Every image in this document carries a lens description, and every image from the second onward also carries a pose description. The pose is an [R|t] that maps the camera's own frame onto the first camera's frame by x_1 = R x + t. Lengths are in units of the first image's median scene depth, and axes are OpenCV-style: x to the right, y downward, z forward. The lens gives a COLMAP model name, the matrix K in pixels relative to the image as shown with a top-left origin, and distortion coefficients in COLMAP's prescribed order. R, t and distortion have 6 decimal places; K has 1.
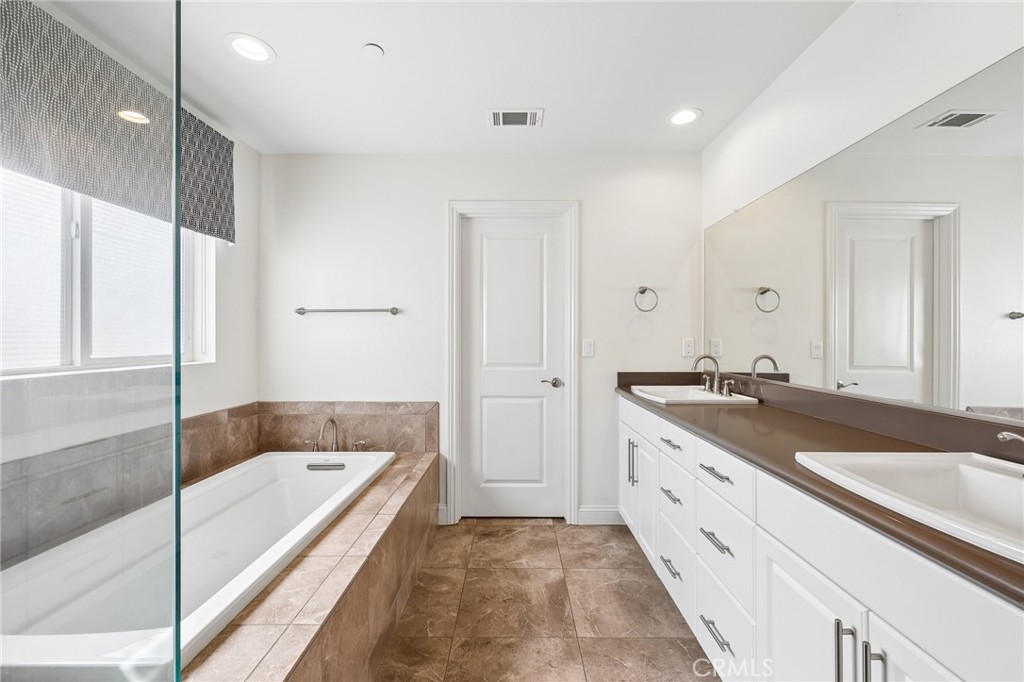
lens RADIAL K [[410.6, 0, 513.3], [0, 410.6, 338.7], [0, 0, 1]] dist [-0.002914, 0.000432]
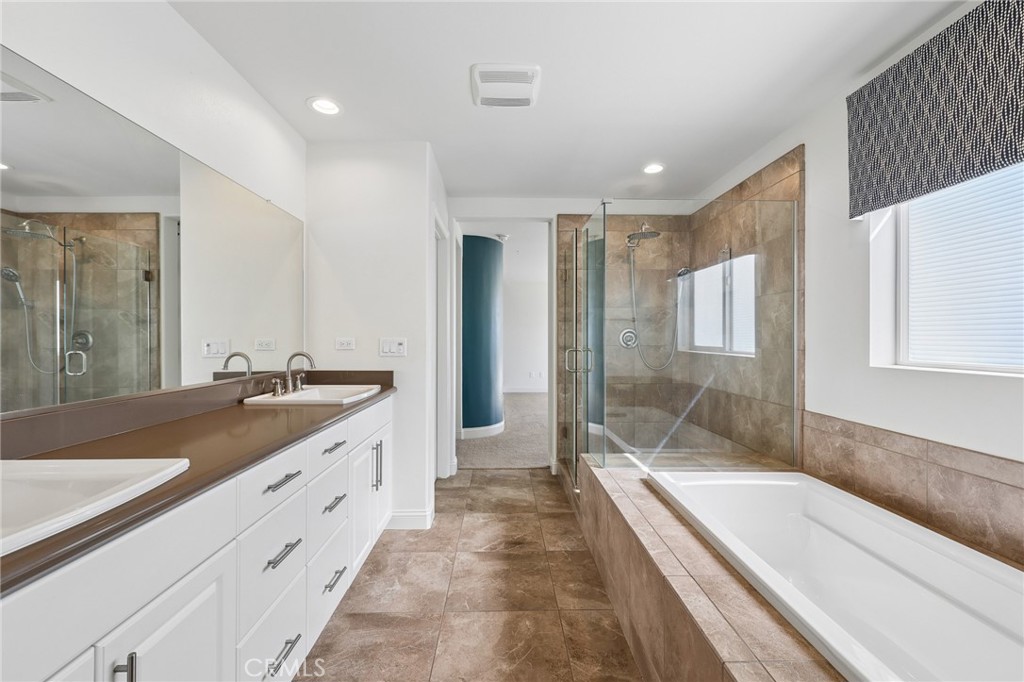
lens RADIAL K [[410.6, 0, 515.0], [0, 410.6, 339.1], [0, 0, 1]] dist [-0.002914, 0.000432]
pose [[-0.999216, -0.002426, -0.039523, 0.007968], [-0.002669, 0.999978, 0.006084, 0.002114], [0.039508, 0.006185, -0.999200, 1.312000]]
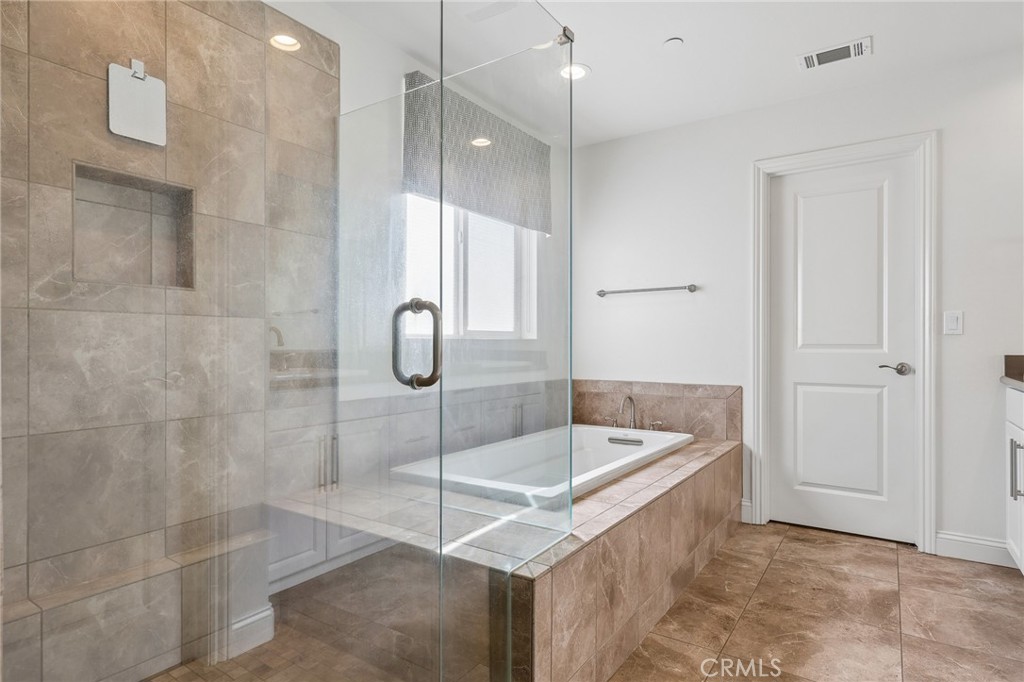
lens RADIAL K [[560.7, 0, 510.5], [0, 560.7, 342.5], [0, 0, 1]] dist [0.002744, 0.002505]
pose [[0.829536, -0.000889, -0.558452, 0.099557], [-0.002437, 0.999983, -0.005212, 0.077338], [0.558447, 0.005684, 0.829521, -0.360614]]
